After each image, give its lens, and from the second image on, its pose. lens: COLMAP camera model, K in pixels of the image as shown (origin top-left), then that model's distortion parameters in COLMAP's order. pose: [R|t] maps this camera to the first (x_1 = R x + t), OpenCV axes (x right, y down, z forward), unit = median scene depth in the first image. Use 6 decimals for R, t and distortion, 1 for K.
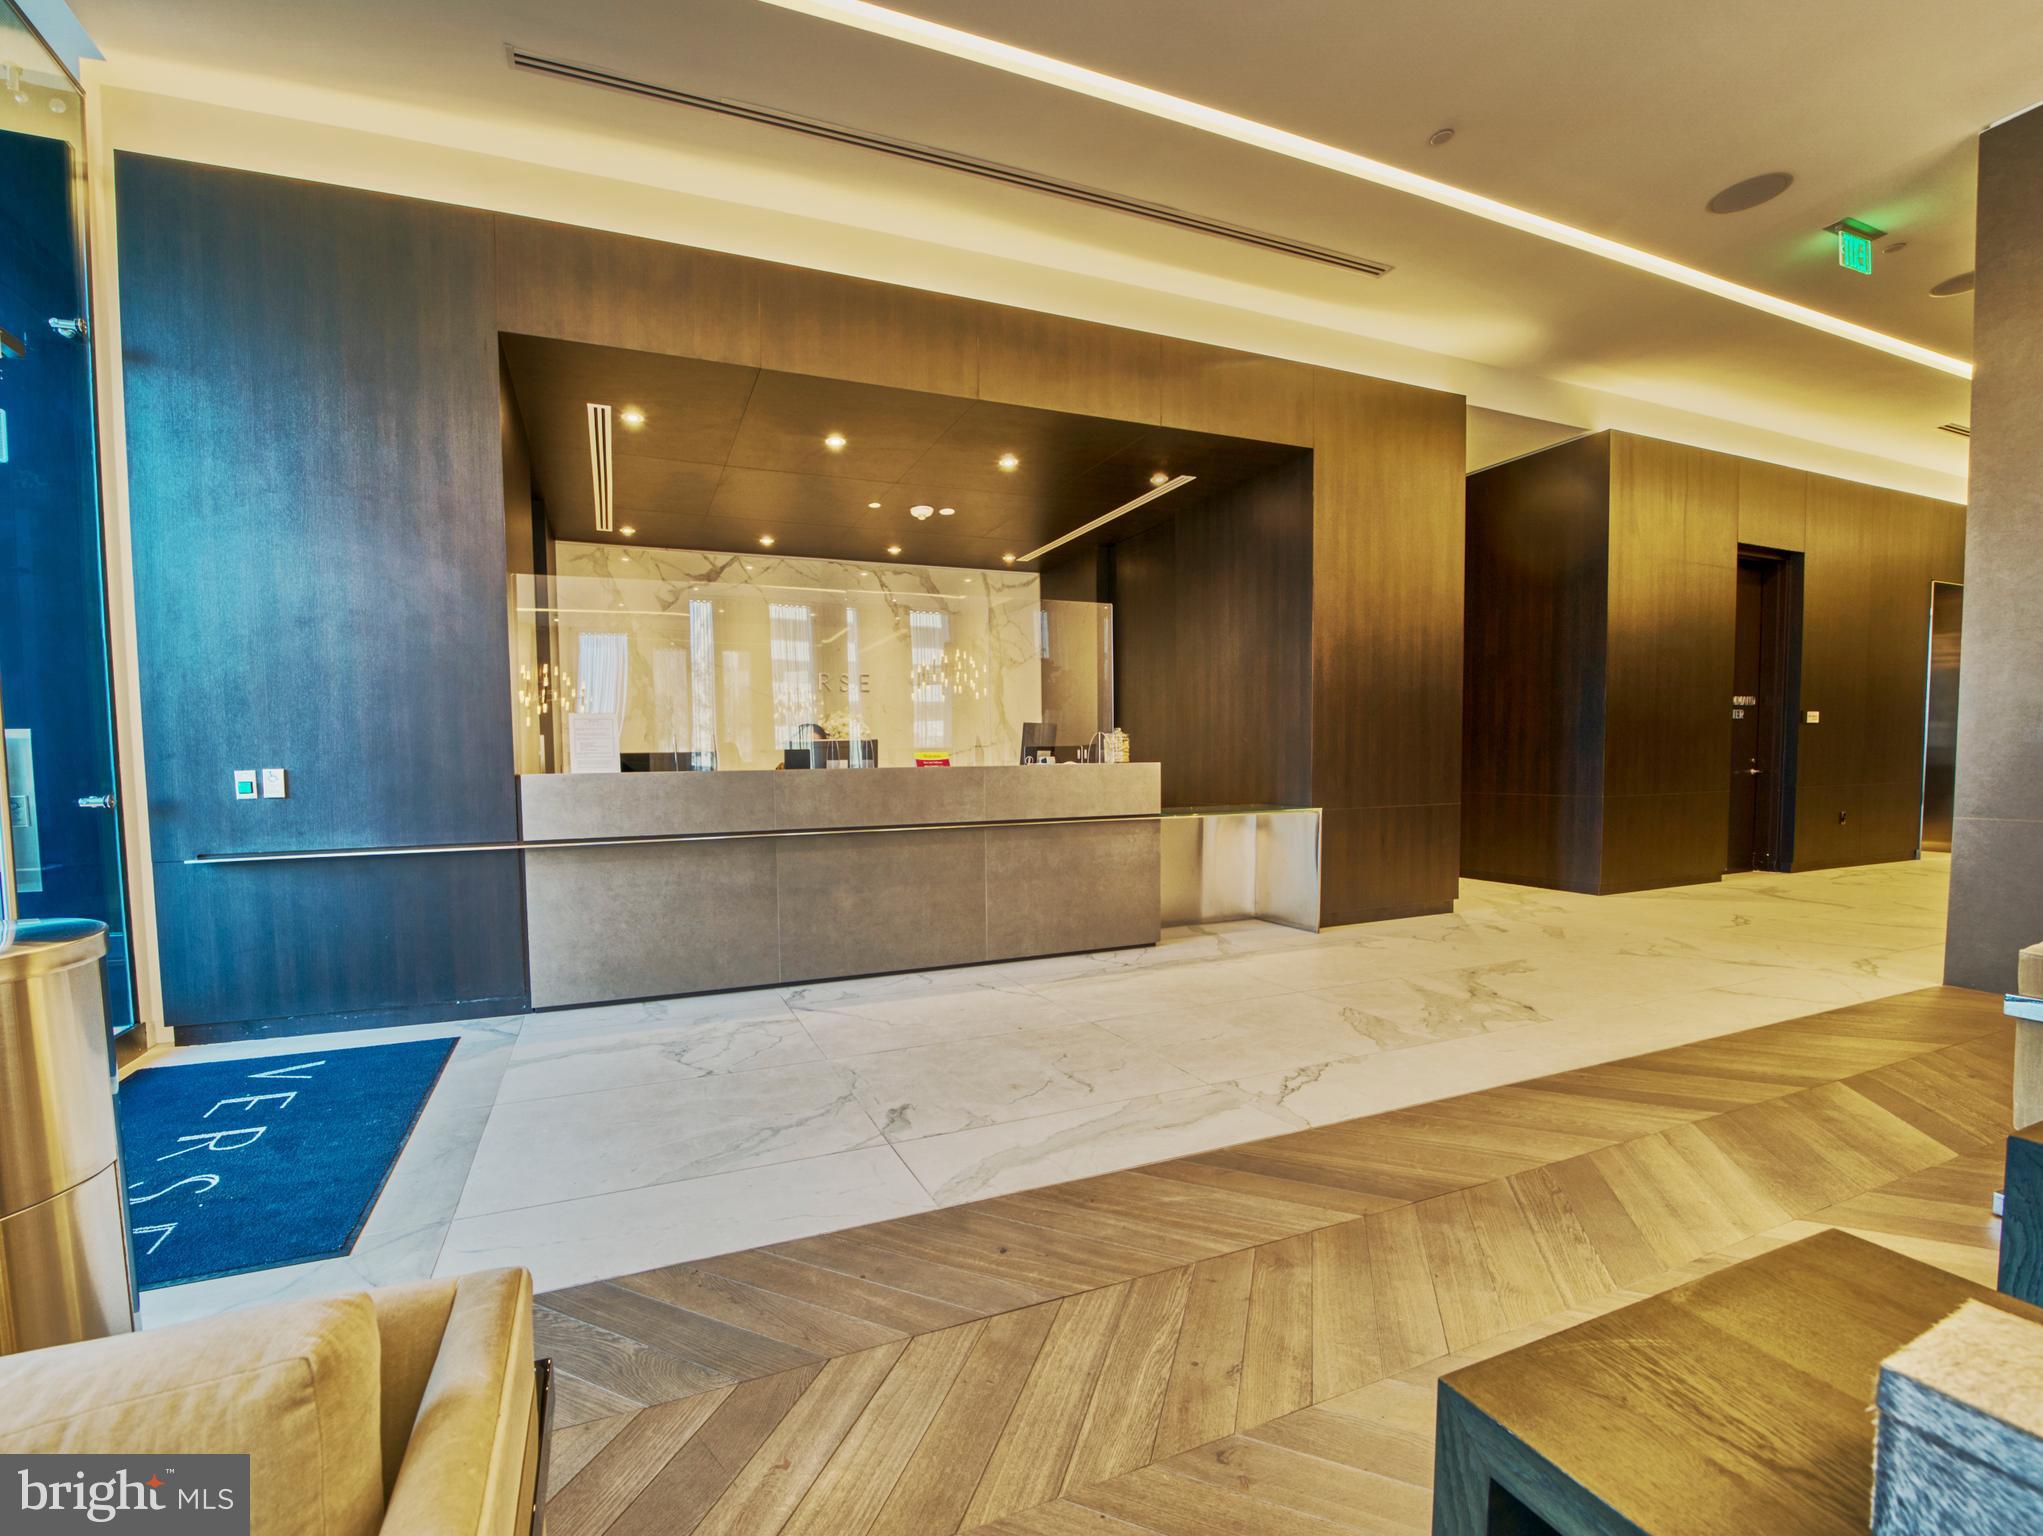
lens RADIAL K [[860.4, 0, 957.1], [0, 860.4, 807.5], [0, 0, 1]] dist [-0.016583, 0.000002]
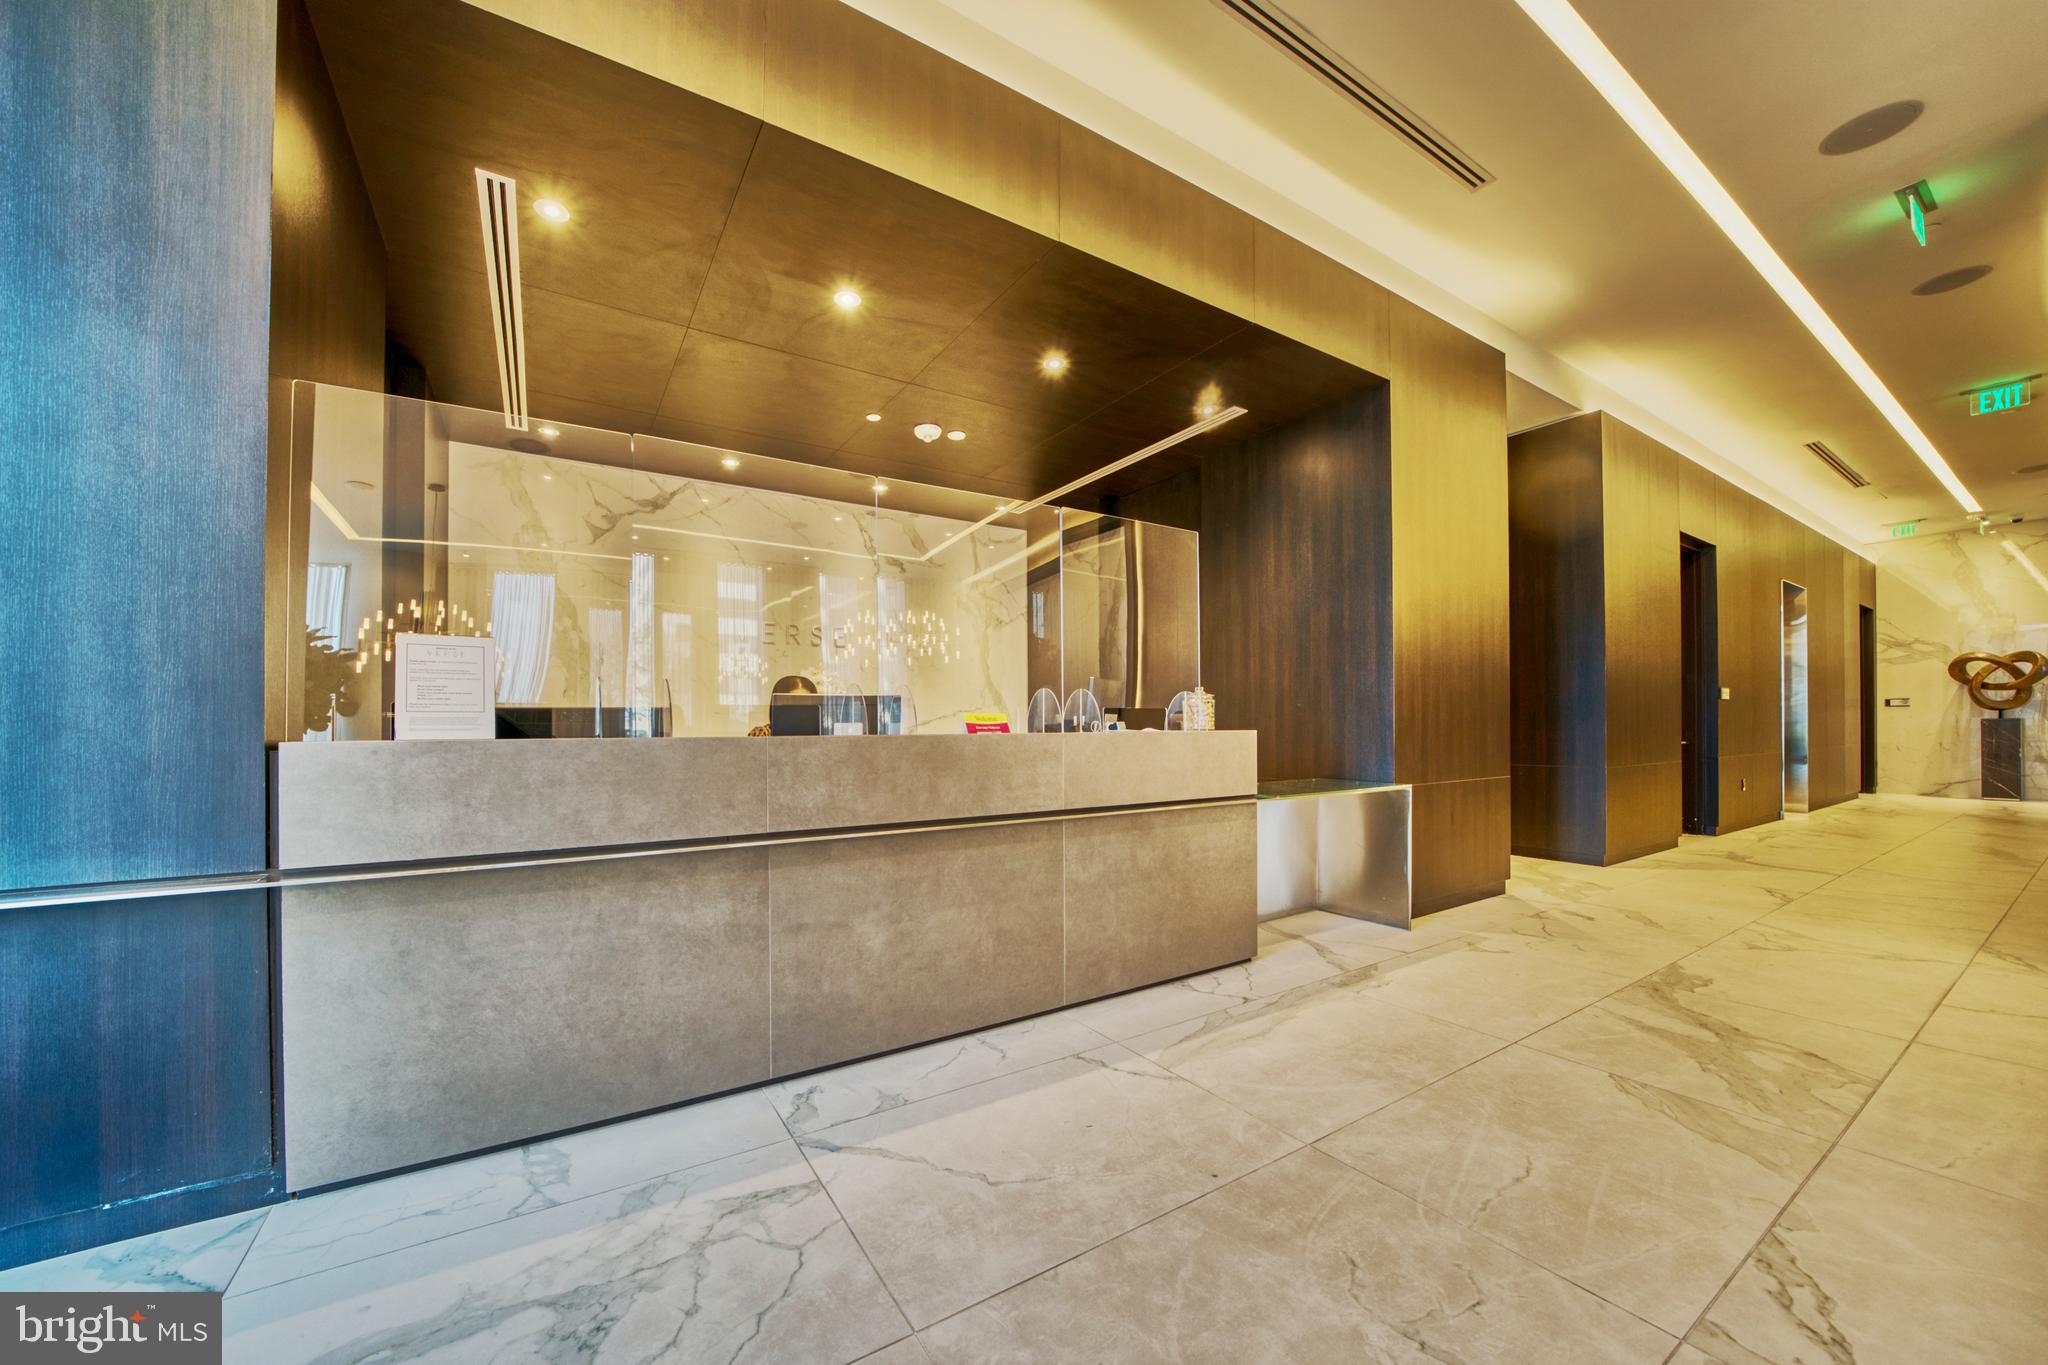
lens RADIAL K [[740.0, 0, 1013.4], [0, 740.0, 723.1], [0, 0, 1]] dist [-0.020874, 0.000194]
pose [[0.982648, 0.010416, 0.185188, -0.120211], [0.000906, 0.998141, -0.060948, -0.018027], [-0.185479, 0.060058, 0.980811, 0.384789]]
